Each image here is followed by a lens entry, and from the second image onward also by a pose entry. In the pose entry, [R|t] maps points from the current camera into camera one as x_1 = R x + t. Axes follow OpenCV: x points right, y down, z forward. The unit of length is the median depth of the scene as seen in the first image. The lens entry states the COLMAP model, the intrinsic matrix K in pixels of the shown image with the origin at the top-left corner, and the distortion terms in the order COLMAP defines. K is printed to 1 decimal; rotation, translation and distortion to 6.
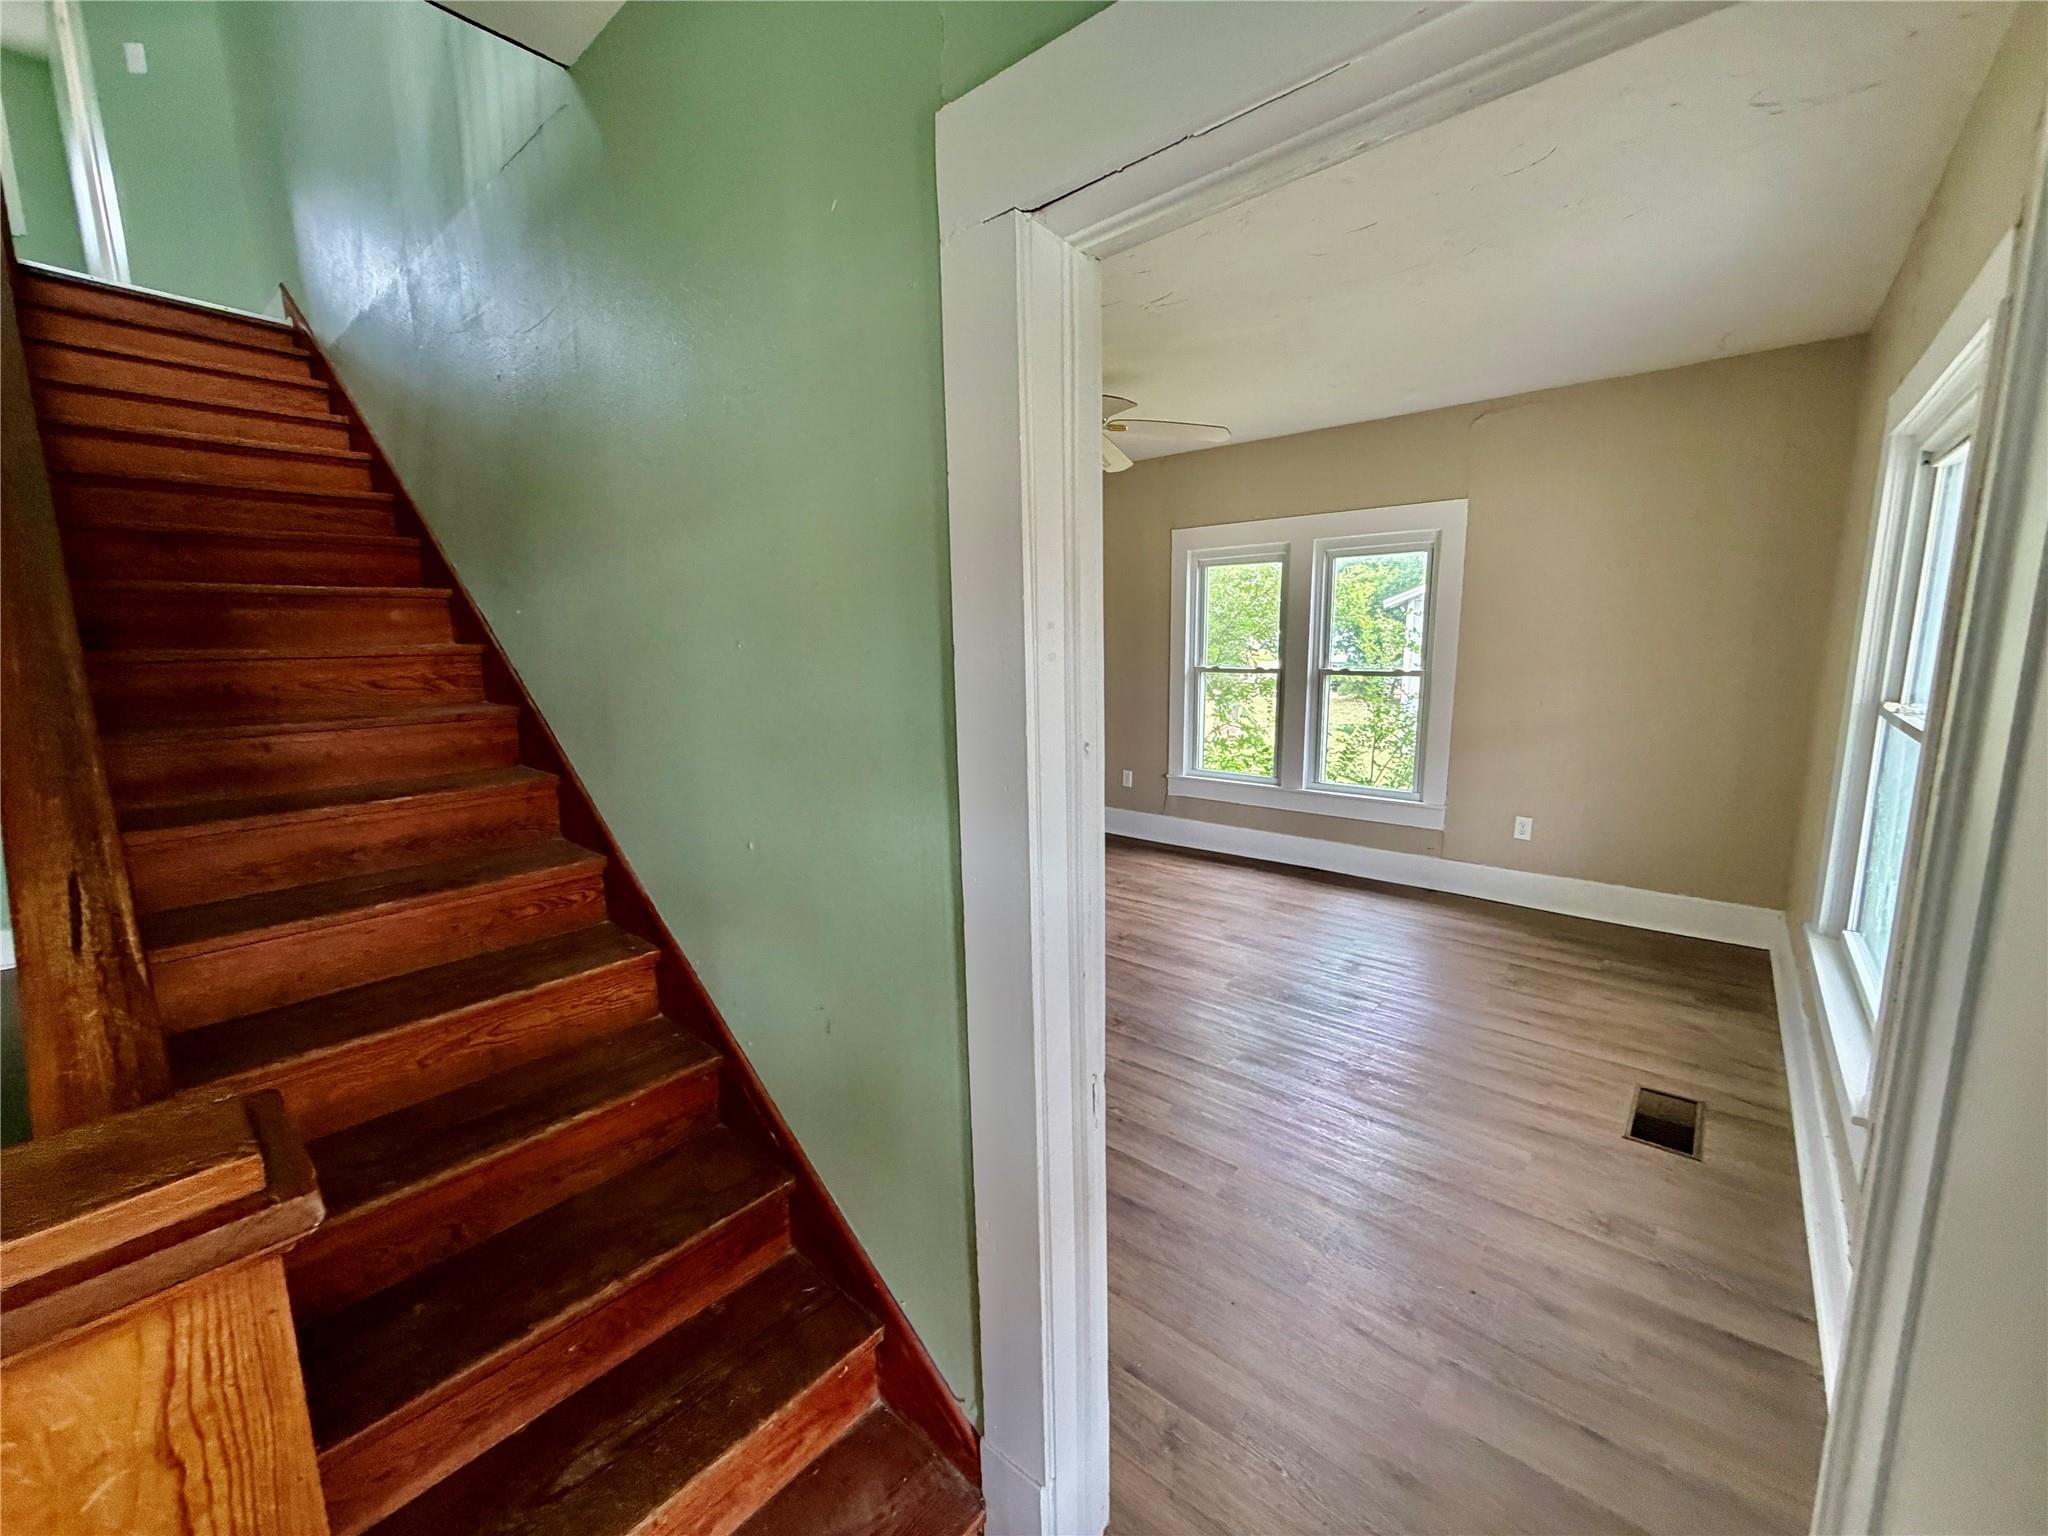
lens RADIAL K [[817.7, 0, 1018.1], [0, 817.7, 768.4], [0, 0, 1]] dist [-0.001652, 0.000229]
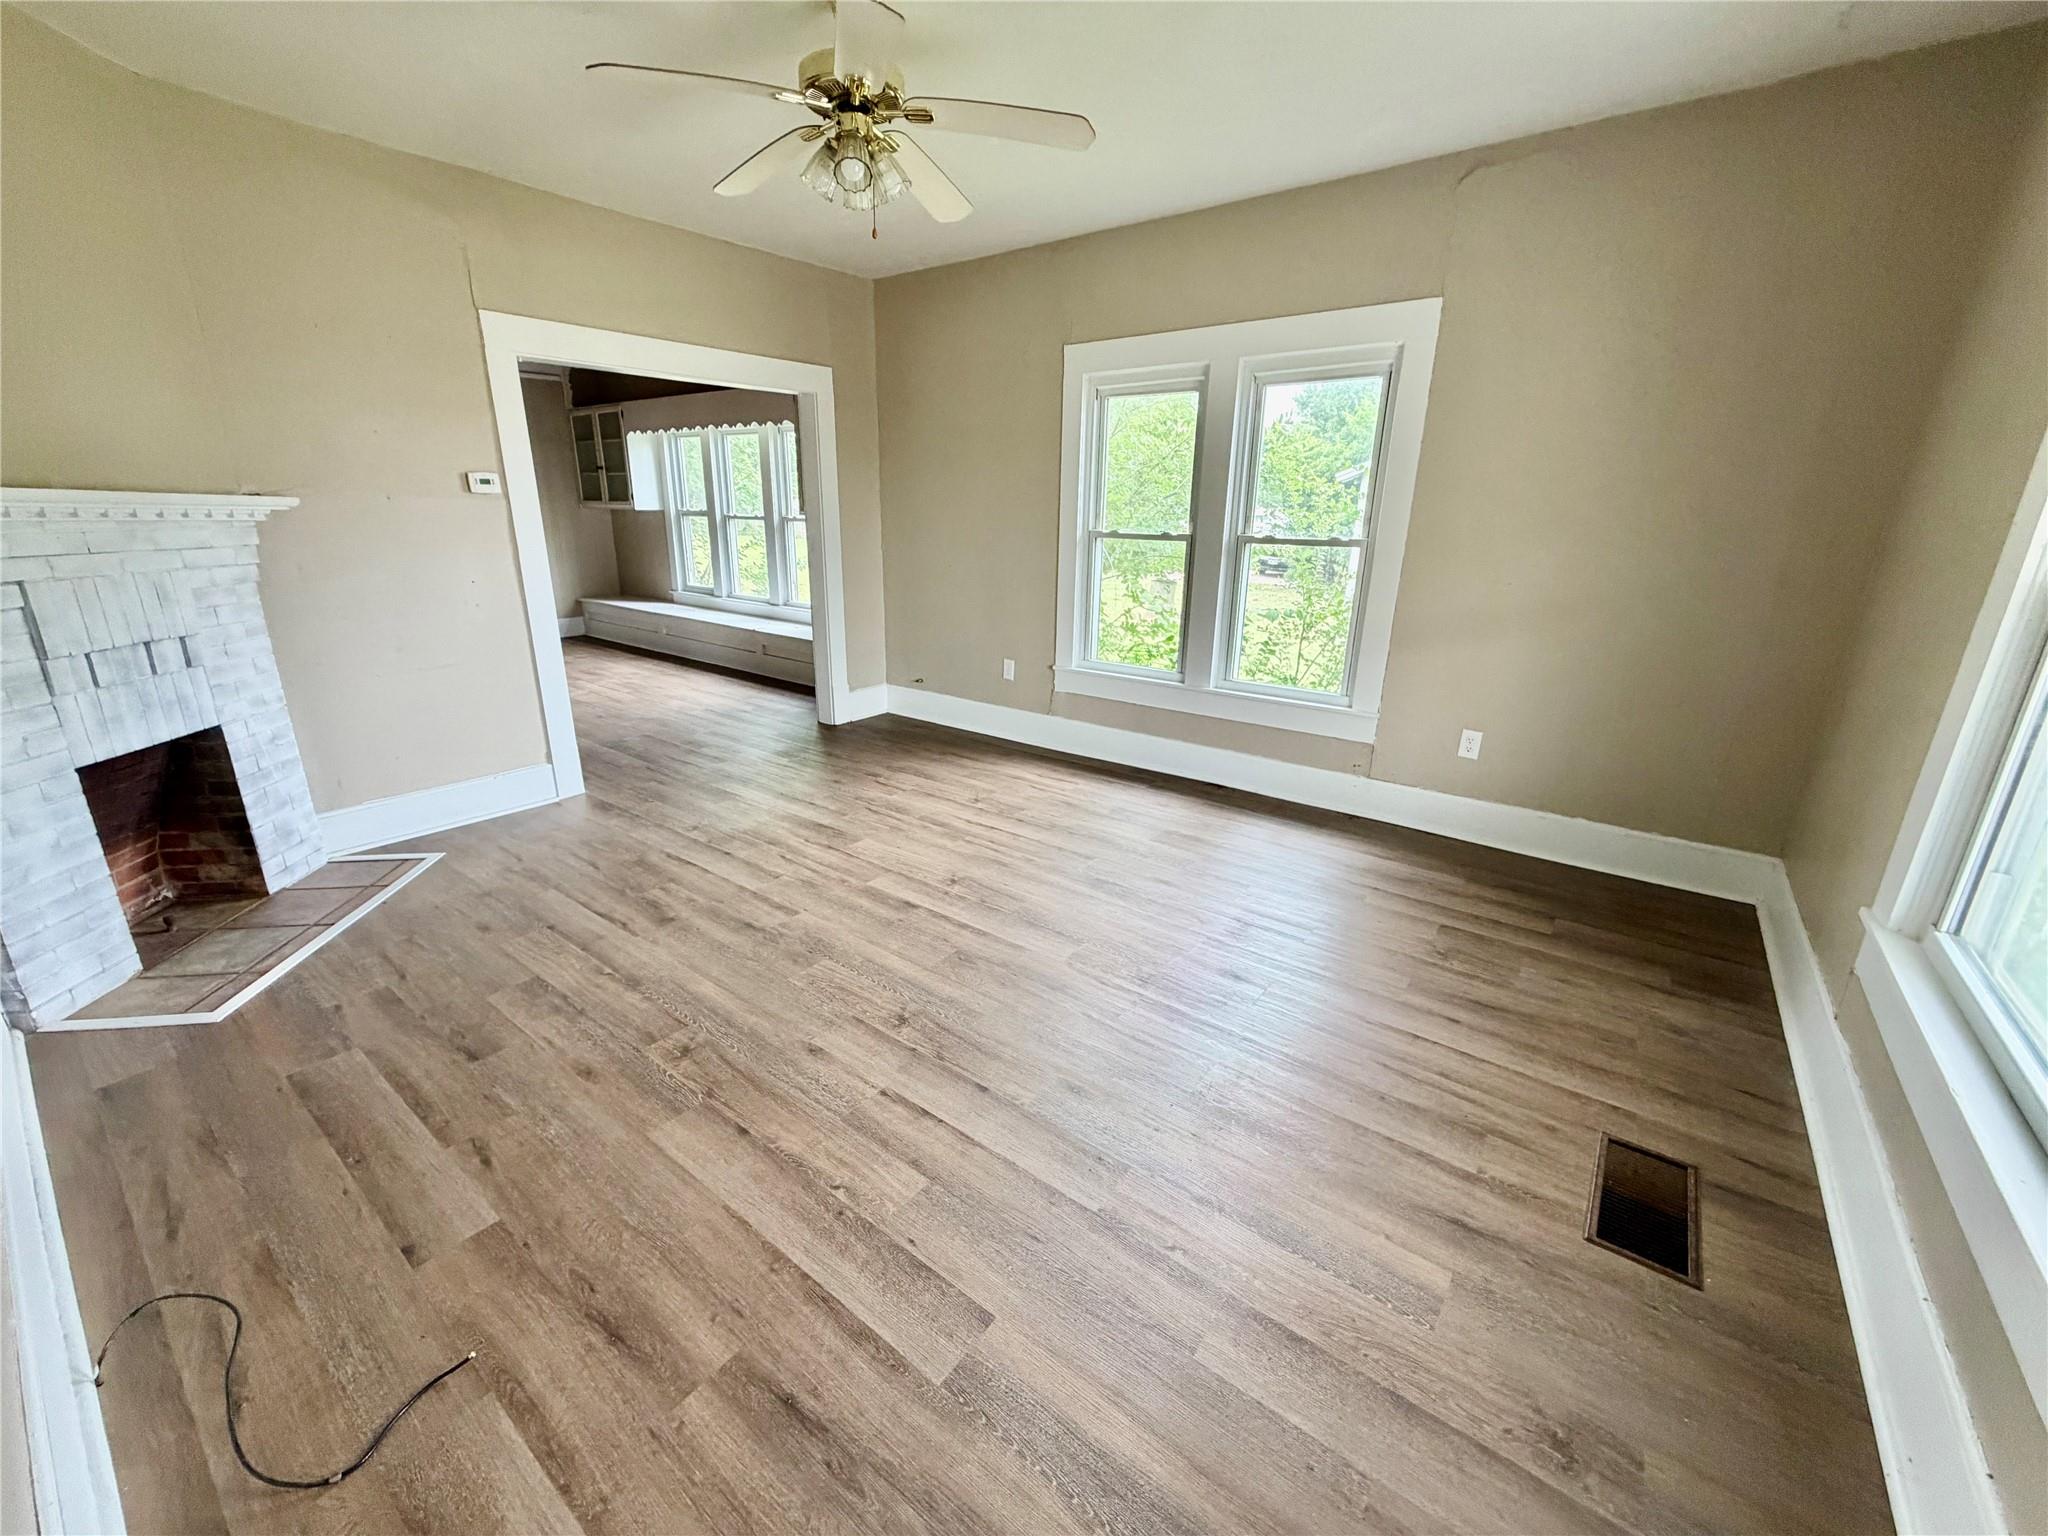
lens RADIAL K [[817.7, 0, 1018.1], [0, 817.7, 768.4], [0, 0, 1]] dist [-0.001652, 0.000229]
pose [[0.998057, 0.011585, 0.061221, 0.140671], [-0.020106, 0.989882, 0.140458, -0.007611], [-0.058974, -0.141416, 0.988192, 0.255607]]
